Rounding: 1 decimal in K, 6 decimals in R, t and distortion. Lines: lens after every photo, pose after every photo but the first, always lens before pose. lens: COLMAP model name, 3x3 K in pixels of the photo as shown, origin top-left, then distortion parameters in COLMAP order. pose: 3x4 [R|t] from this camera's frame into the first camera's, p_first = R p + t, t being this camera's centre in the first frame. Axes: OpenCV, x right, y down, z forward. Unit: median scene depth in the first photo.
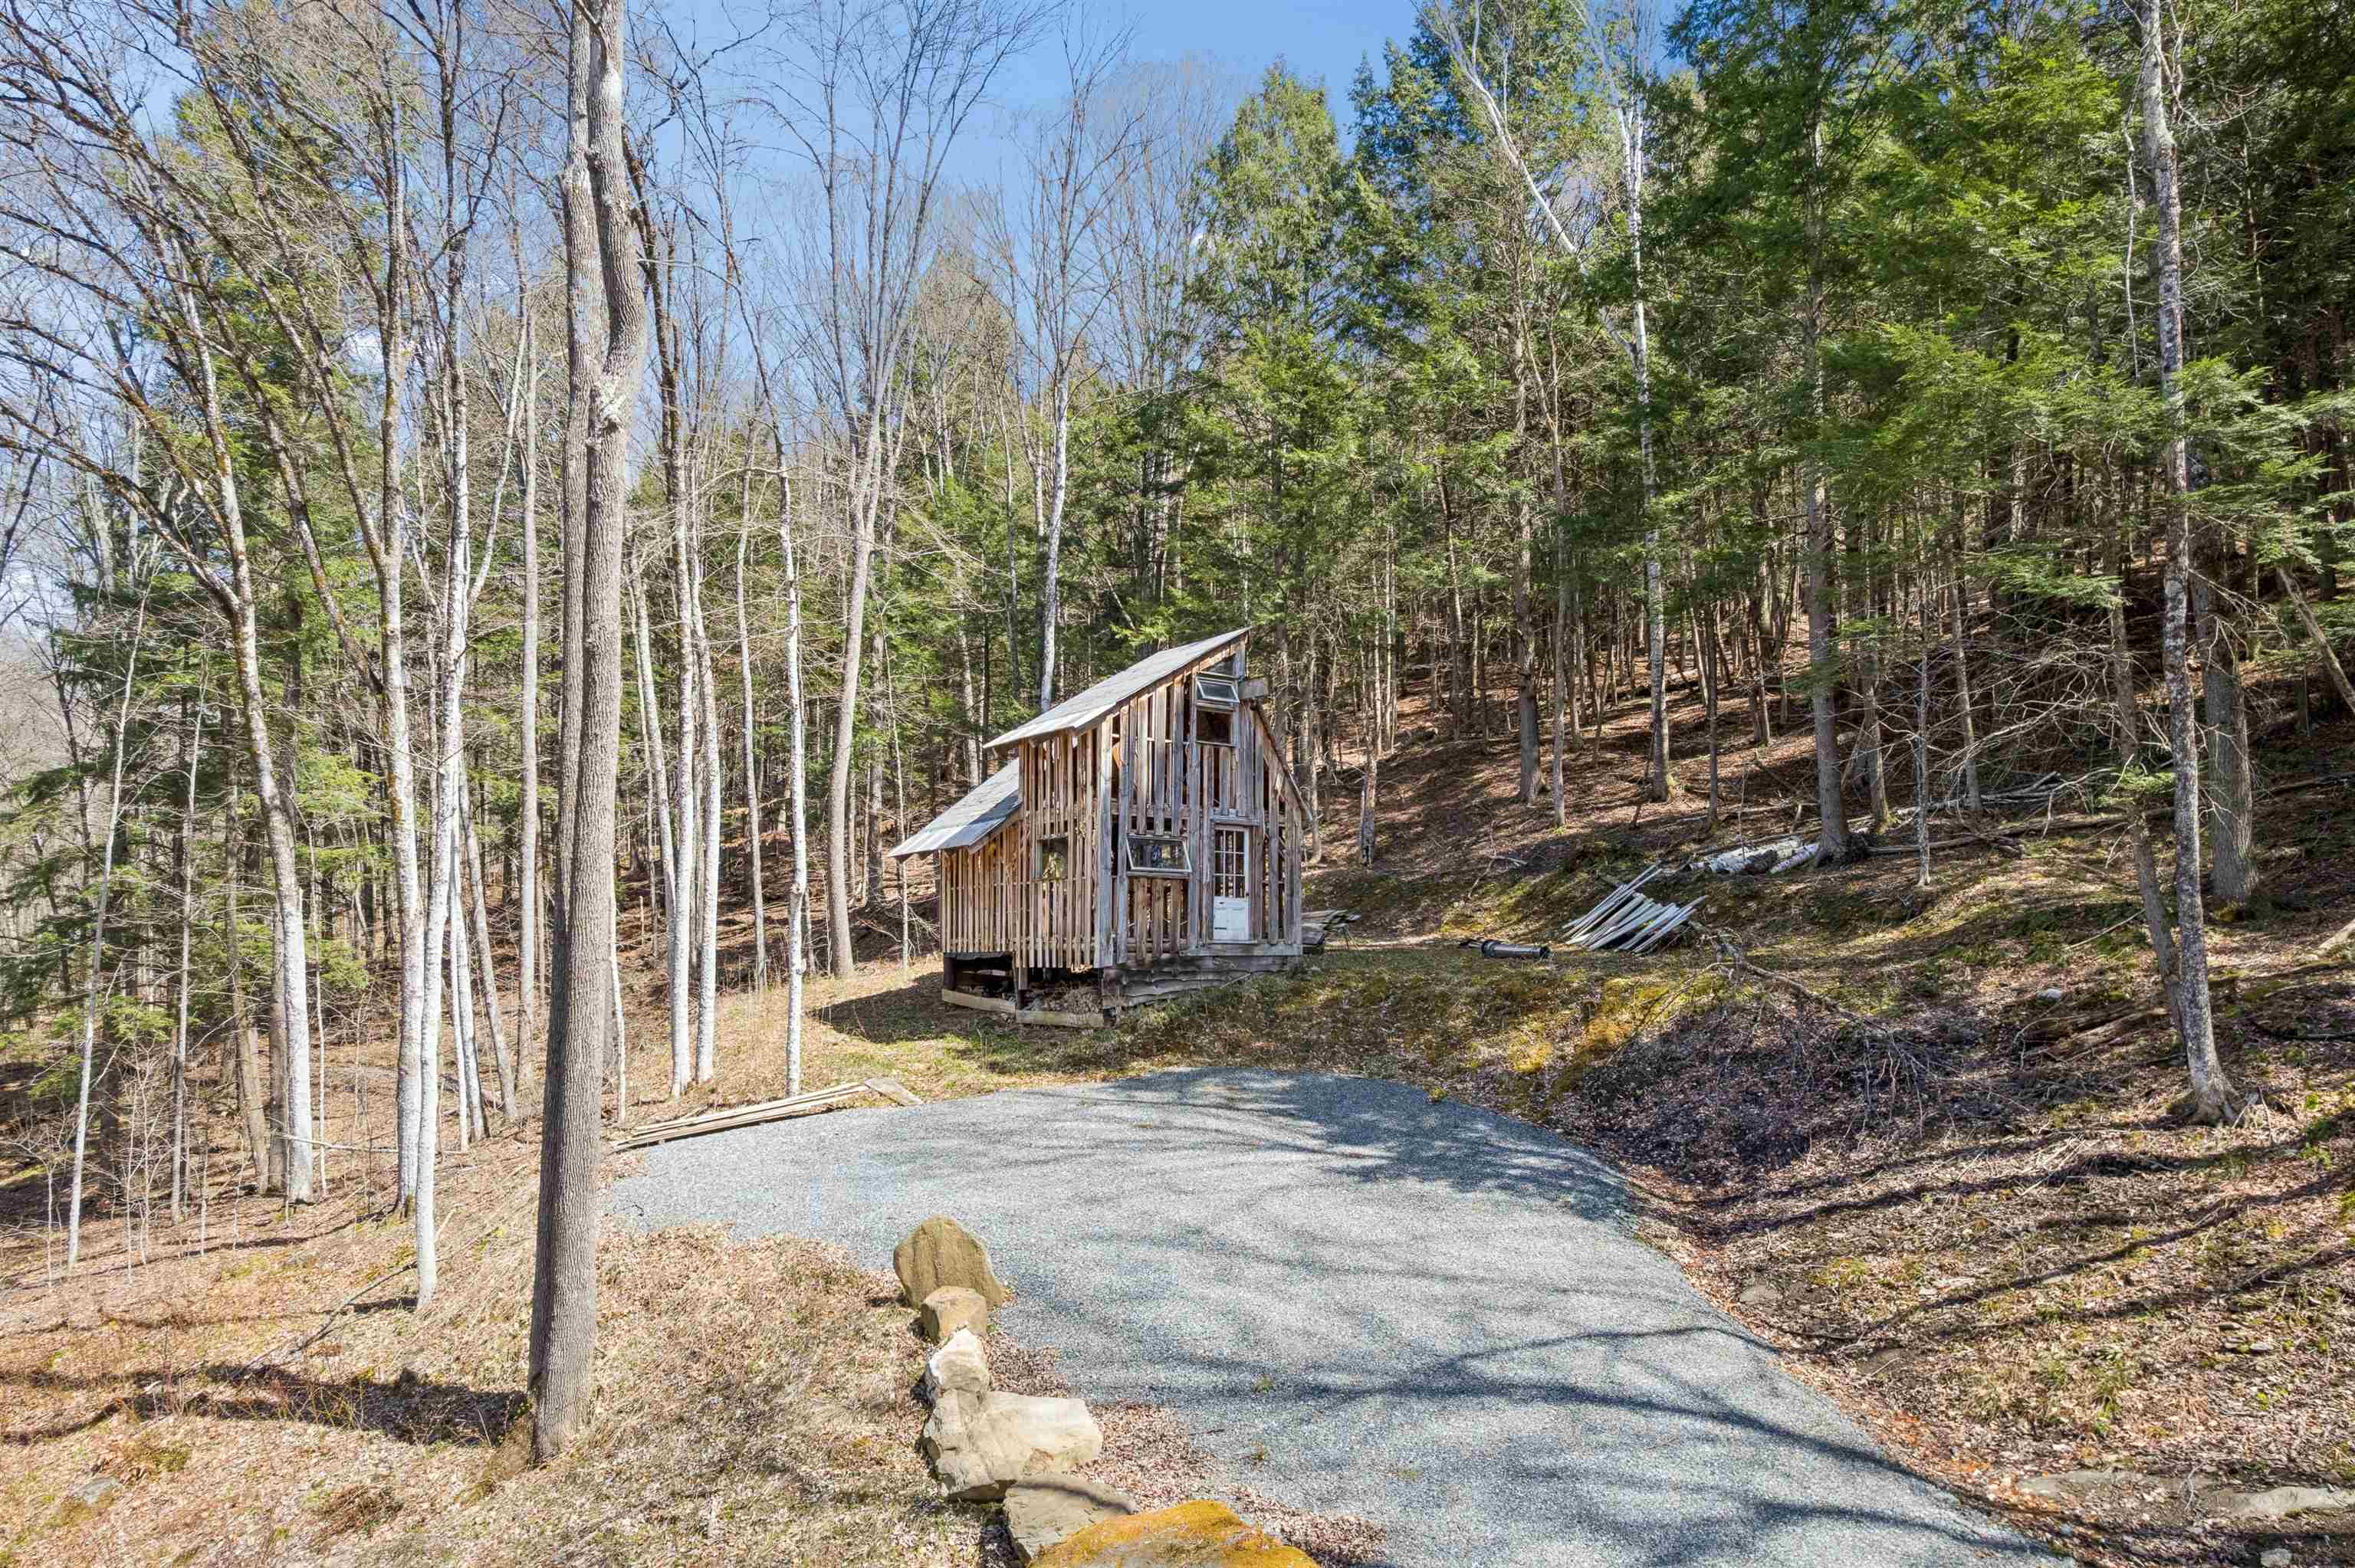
lens RADIAL K [[1574.2, 0, 1177.5], [0, 1574.2, 784.0], [0, 0, 1]] dist [-0.090127, 0.086840]
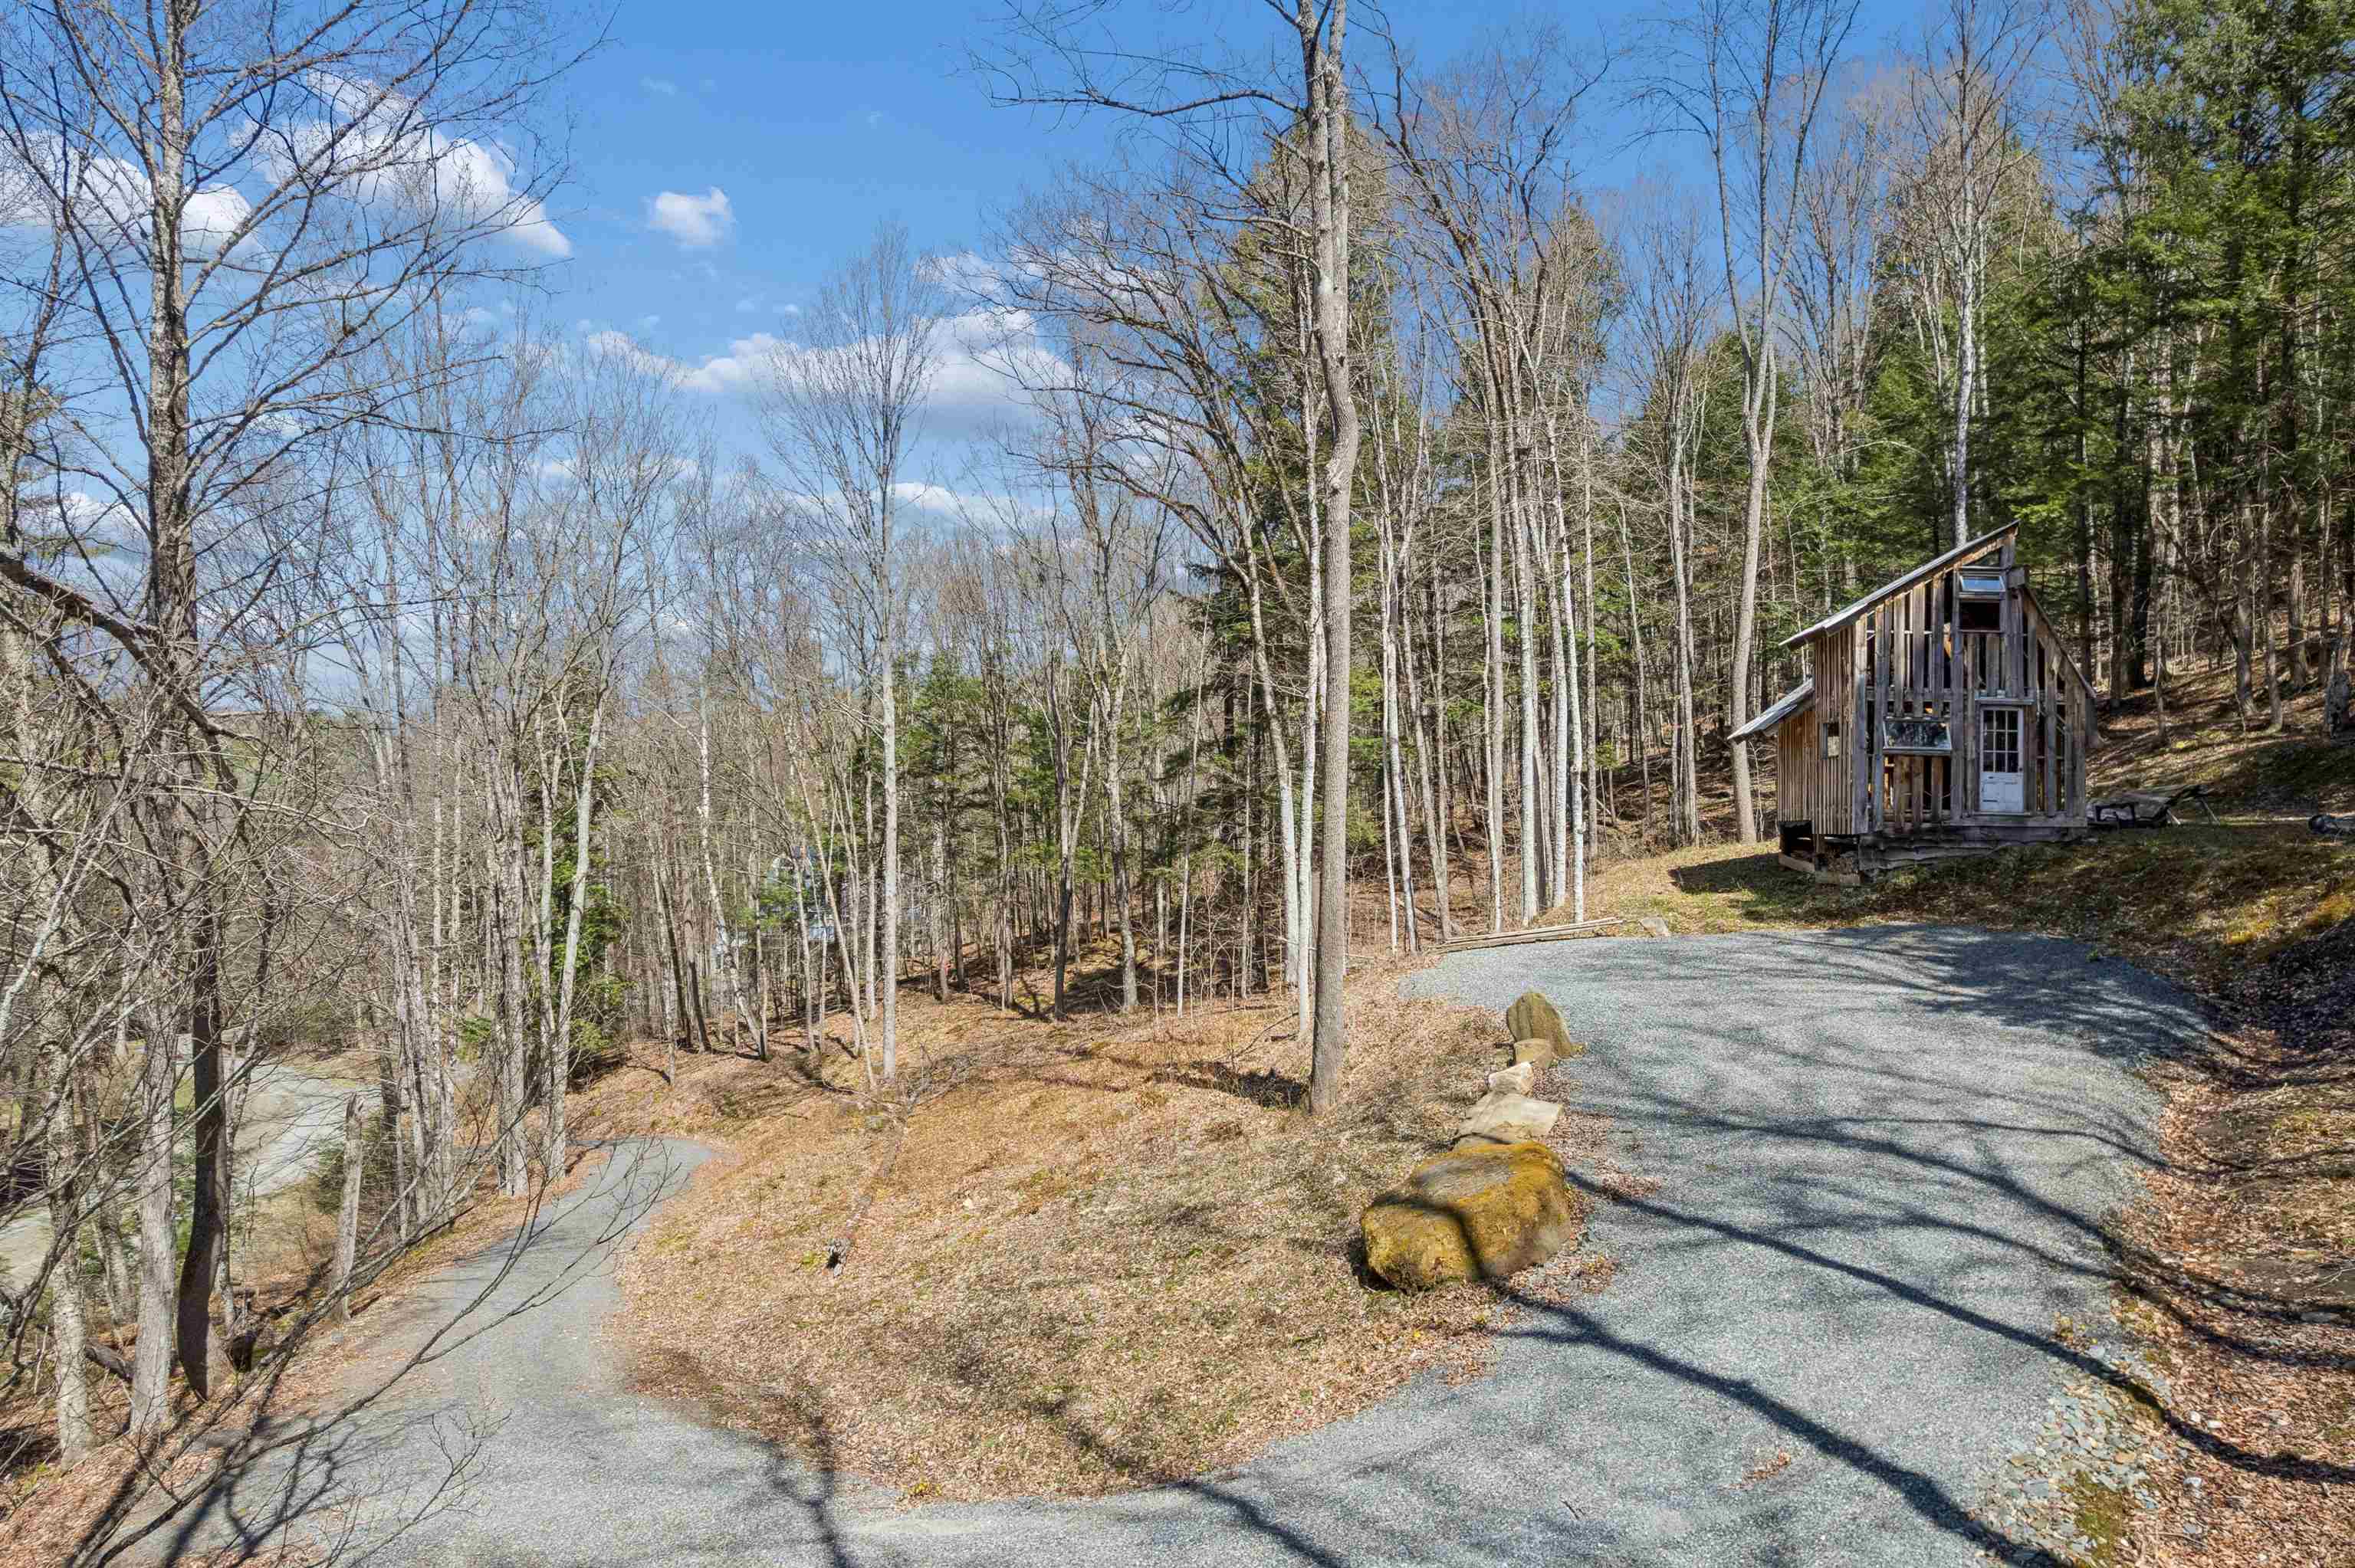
lens RADIAL K [[1574.2, 0, 1177.5], [0, 1574.2, 784.0], [0, 0, 1]] dist [-0.090127, 0.086840]
pose [[0.758659, -0.000455, -0.651488, 0.313192], [0.054054, 0.996596, 0.062249, -0.018120], [0.649242, -0.082441, 0.756101, -0.183808]]
